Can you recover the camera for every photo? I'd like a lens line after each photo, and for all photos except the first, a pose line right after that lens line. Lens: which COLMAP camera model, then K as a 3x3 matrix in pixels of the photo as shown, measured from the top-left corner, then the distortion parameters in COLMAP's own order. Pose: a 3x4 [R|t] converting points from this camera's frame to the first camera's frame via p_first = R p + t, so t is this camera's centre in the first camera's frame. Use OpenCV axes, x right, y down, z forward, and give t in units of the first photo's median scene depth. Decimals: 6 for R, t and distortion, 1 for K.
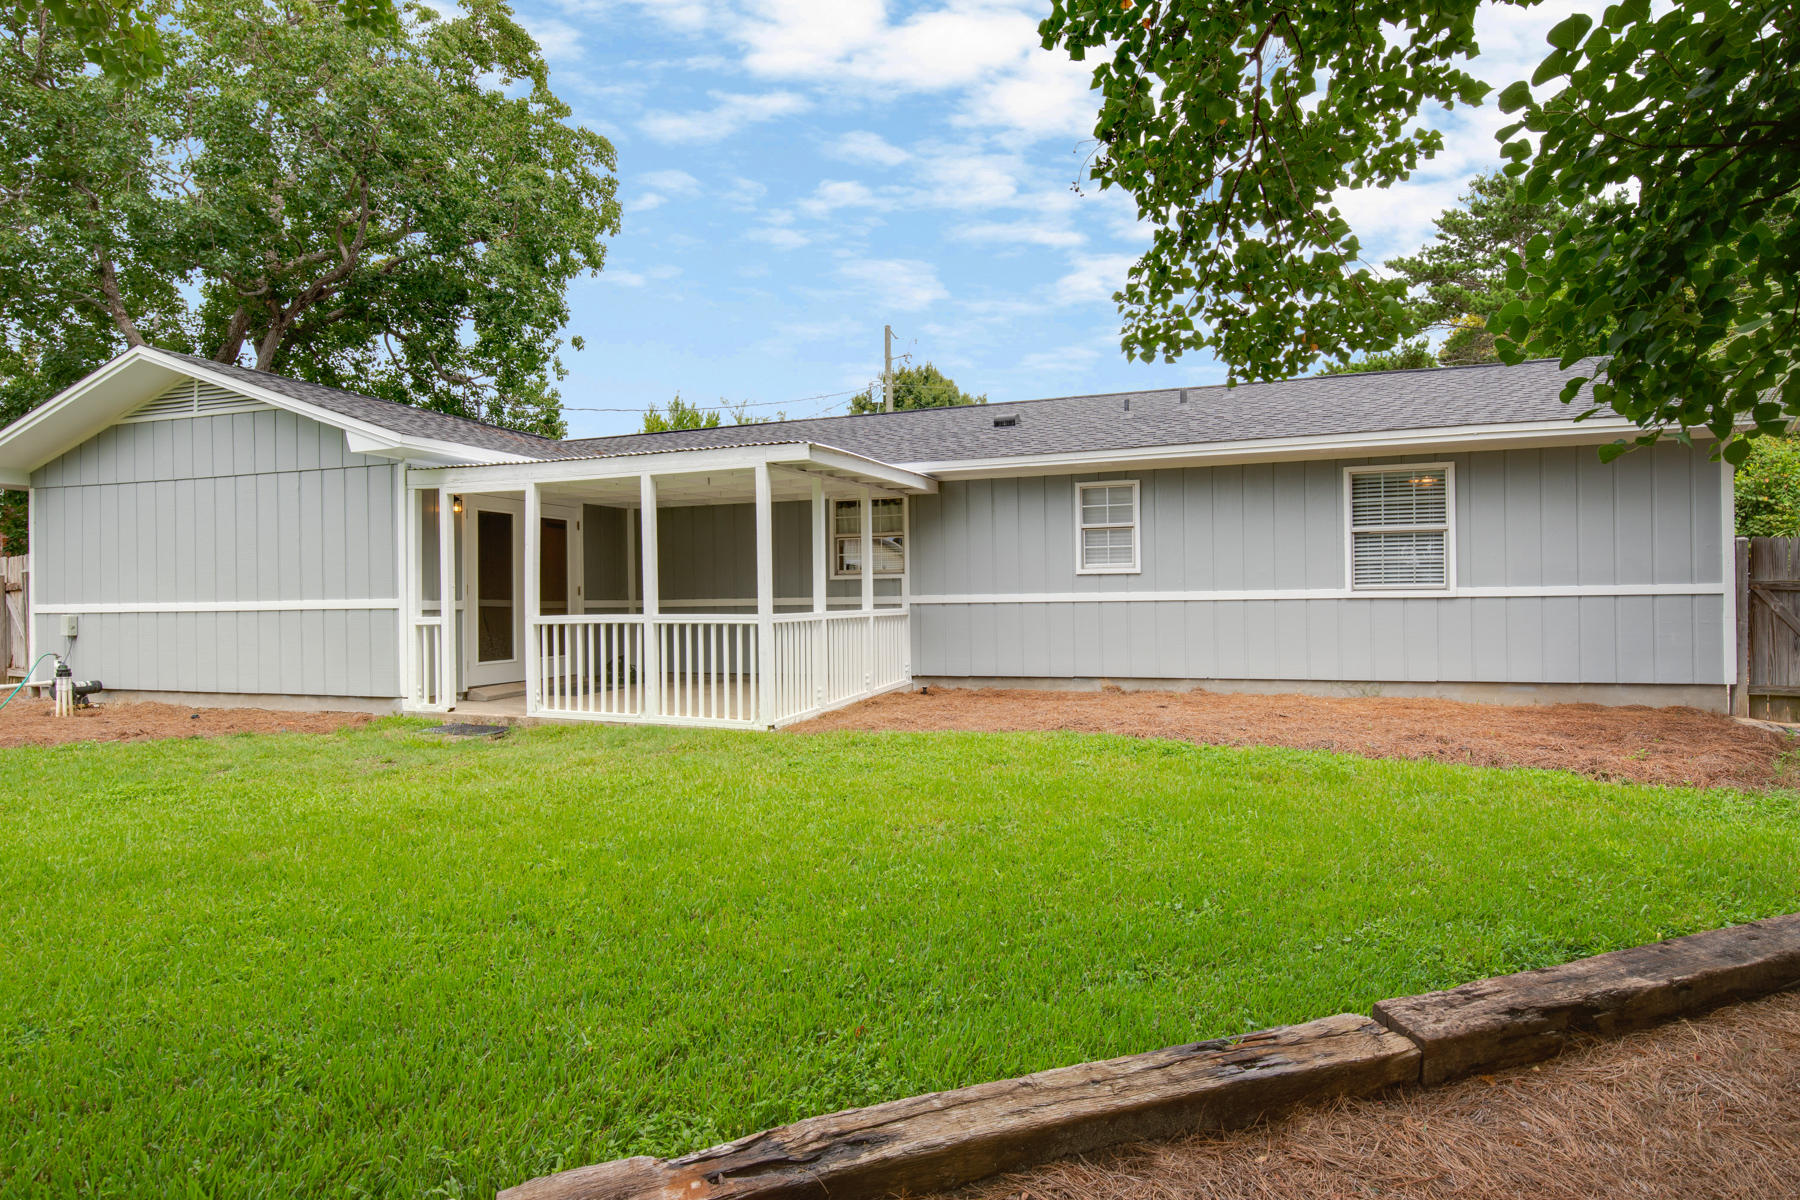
lens RADIAL K [[842.5, 0, 910.4], [0, 842.5, 600.8], [0, 0, 1]] dist [-0.015446, 0.000531]
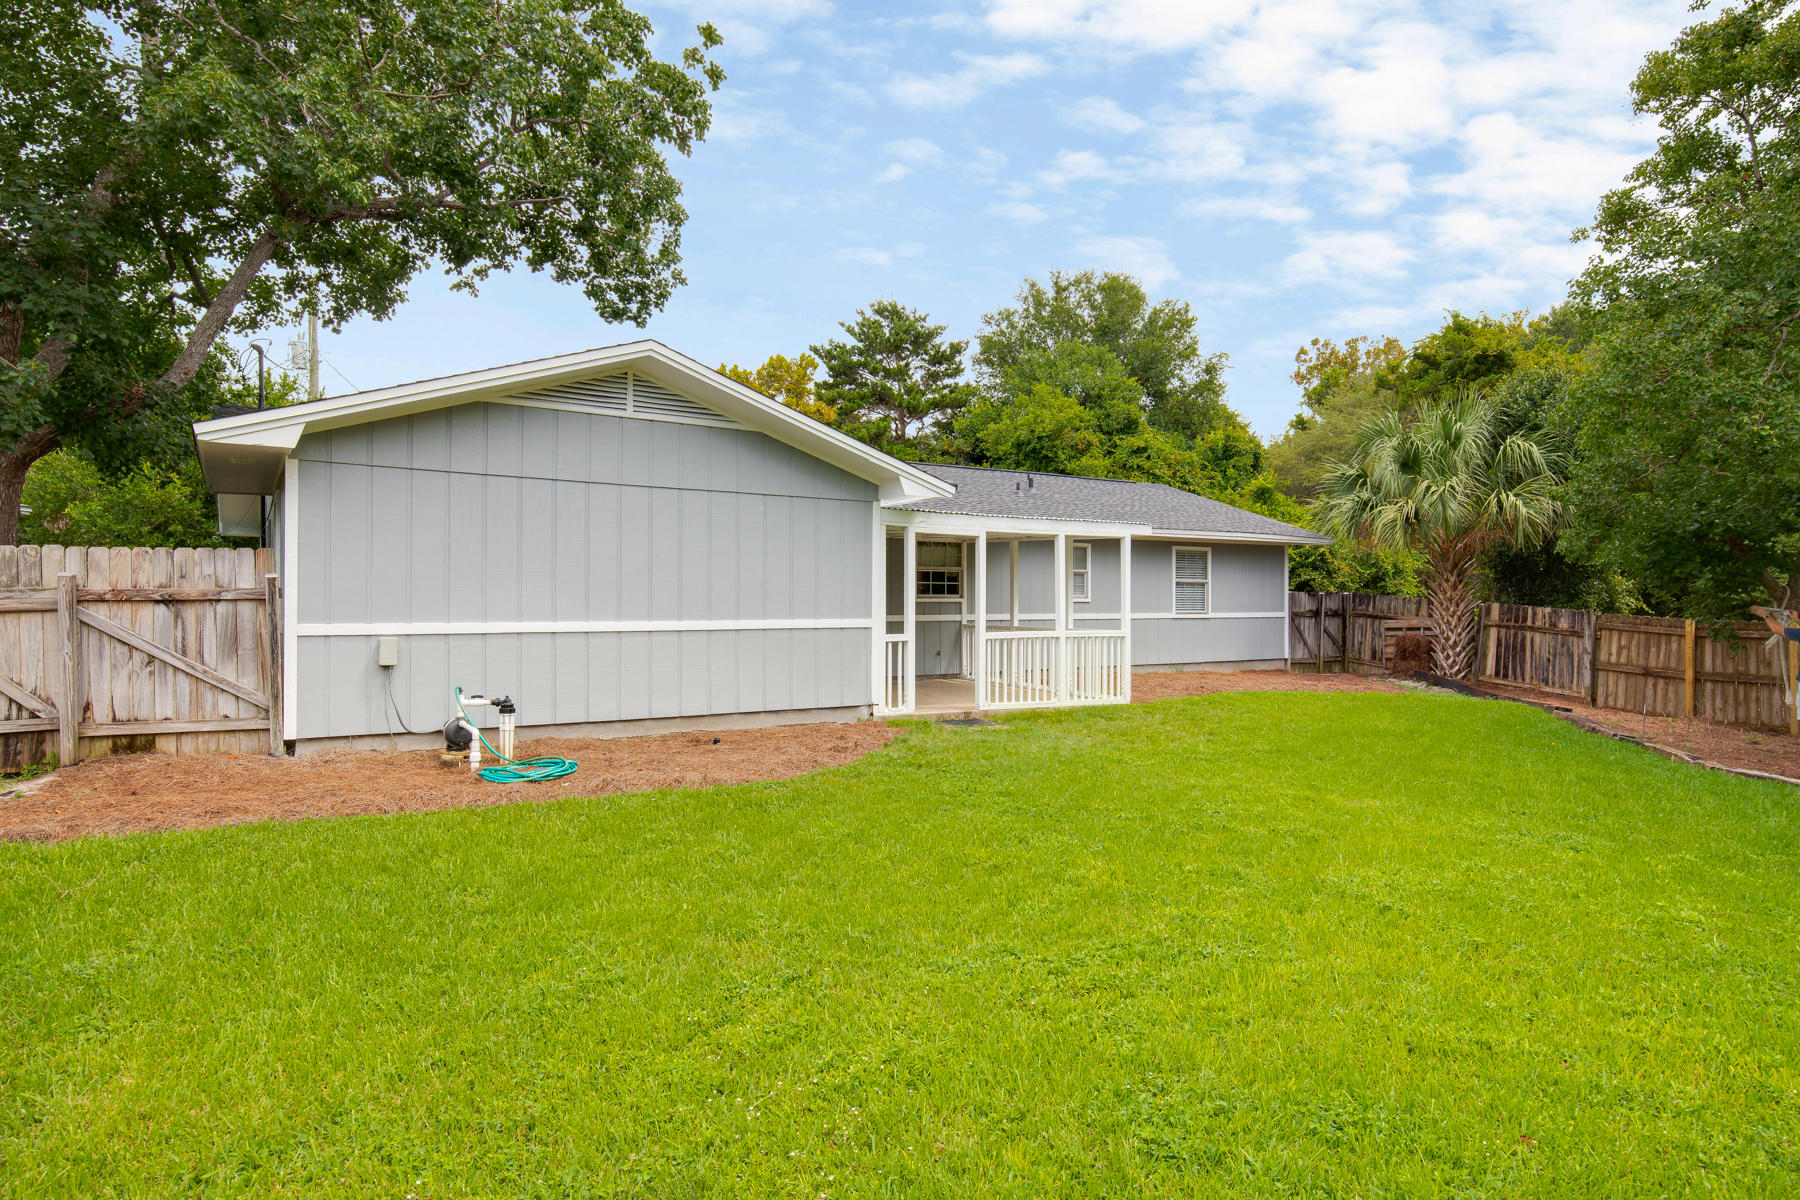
lens RADIAL K [[860.0, 0, 923.1], [0, 860.0, 612.9], [0, 0, 1]] dist [-0.019114, 0.001381]
pose [[0.694131, 0.006409, 0.719821, -1.308546], [-0.012582, 0.999916, 0.003231, -0.014786], [-0.719739, -0.011300, 0.694153, 0.118495]]
